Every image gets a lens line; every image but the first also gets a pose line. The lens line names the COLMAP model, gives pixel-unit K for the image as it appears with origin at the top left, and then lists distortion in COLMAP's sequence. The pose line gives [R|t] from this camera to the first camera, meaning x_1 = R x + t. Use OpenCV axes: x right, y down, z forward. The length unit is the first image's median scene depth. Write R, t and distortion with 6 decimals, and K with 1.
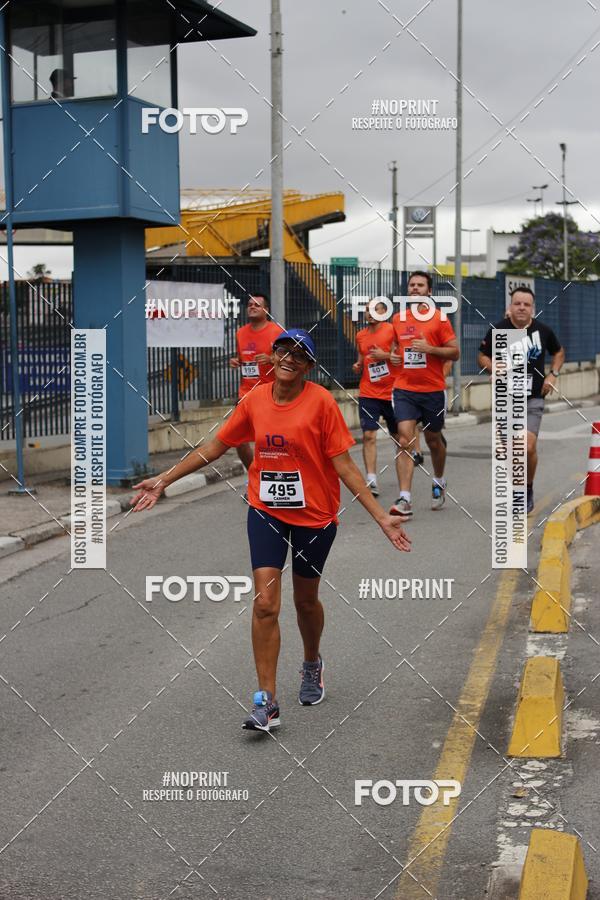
lens RADIAL K [[1379.1, 0, 294.9], [0, 1379.1, 456.7], [0, 0, 1]] dist [-0.125239, 0.000000]
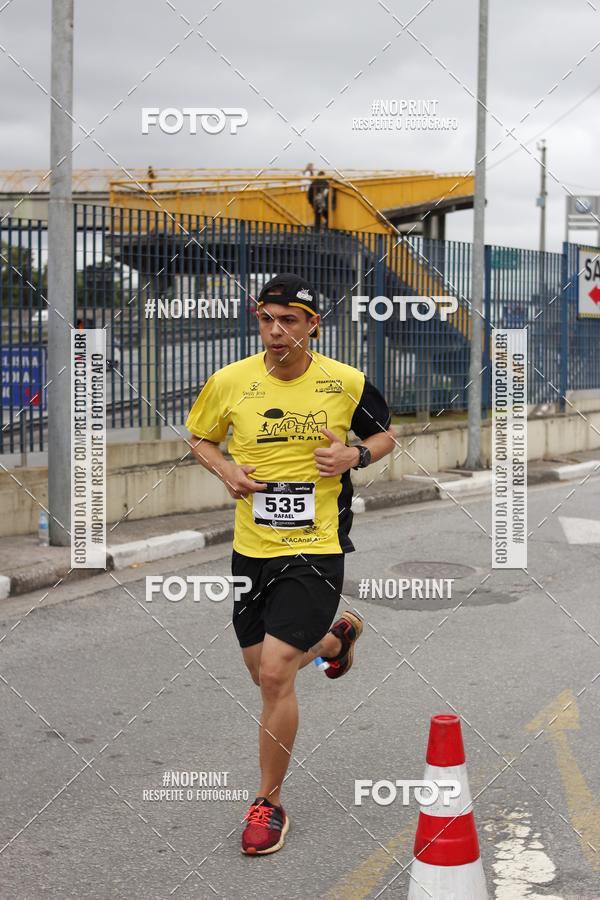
lens RADIAL K [[1379.1, 0, 320.6], [0, 1379.1, 448.7], [0, 0, 1]] dist [-0.125239, 0.000000]
pose [[0.993751, 0.024221, -0.108957, 0.040606], [-0.024497, 0.999699, -0.001193, -0.013491], [0.108895, 0.003855, 0.994046, 0.135244]]
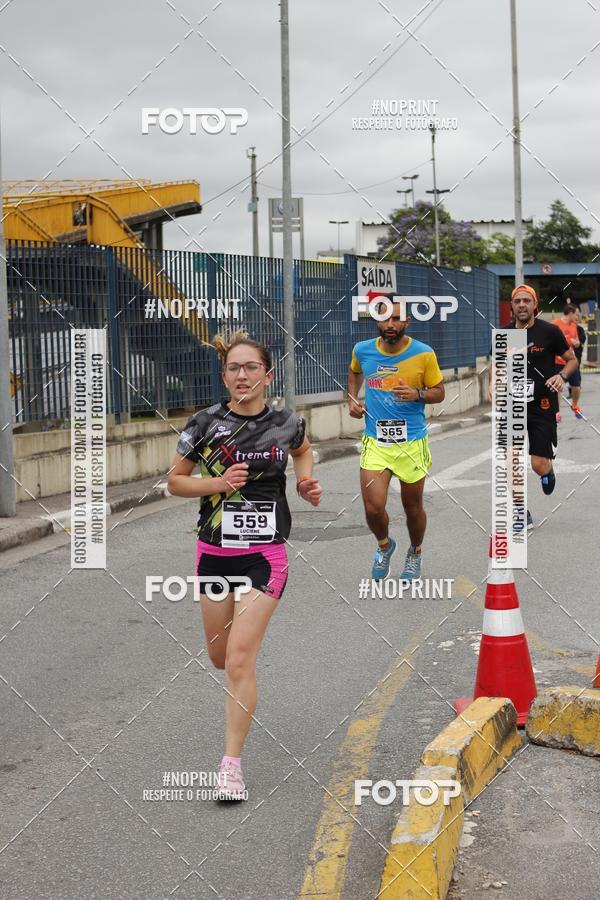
lens RADIAL K [[1379.1, 0, 294.4], [0, 1379.1, 446.4], [0, 0, 1]] dist [-0.125239, 0.000000]
pose [[0.995870, -0.025668, 0.087088, 0.019398], [0.026187, 0.999645, -0.004823, -0.010026], [-0.086933, 0.007084, 0.996189, 0.095000]]
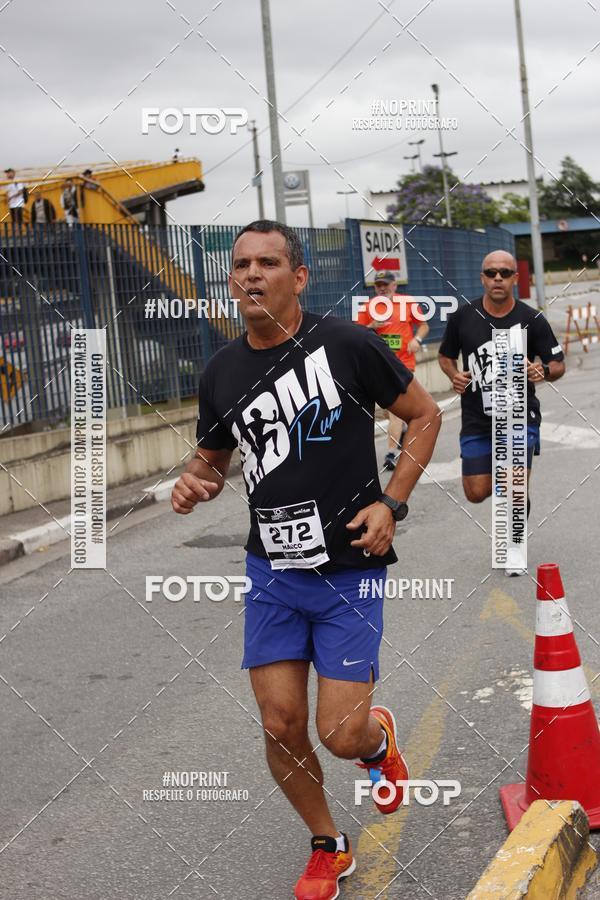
lens RADIAL K [[1379.1, 0, 298.8], [0, 1379.1, 455.3], [0, 0, 1]] dist [-0.125239, 0.000000]
pose [[0.993598, -0.087147, 0.071896, 0.024197], [0.086003, 0.996116, 0.018862, -0.011939], [-0.073261, -0.012558, 0.997234, 0.118506]]
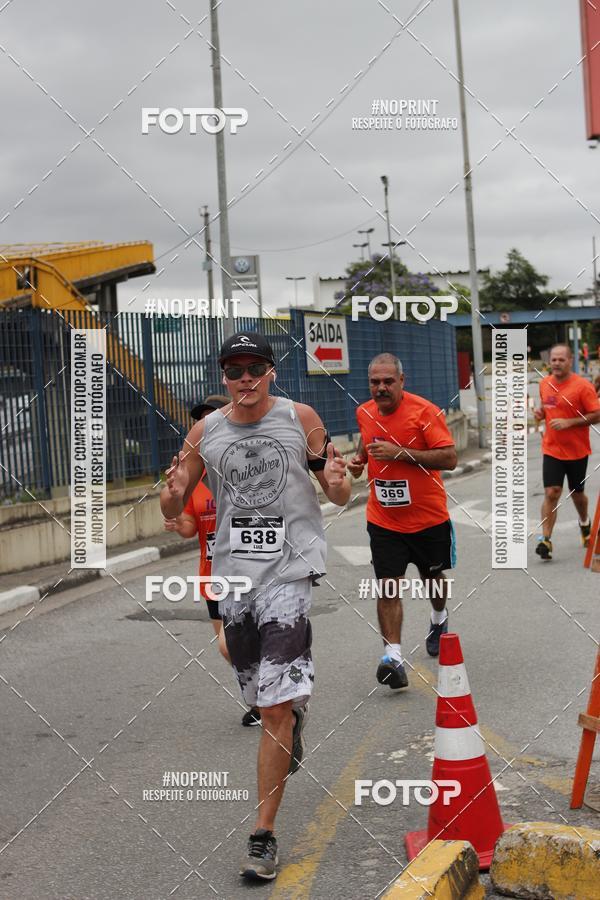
lens RADIAL K [[1379.1, 0, 295.2], [0, 1379.1, 452.8], [0, 0, 1]] dist [-0.125239, 0.000000]
pose [[0.991861, -0.057447, 0.113626, 0.024090], [0.062347, 0.997251, -0.040048, -0.011819], [-0.111013, 0.046807, 0.992716, 0.109555]]
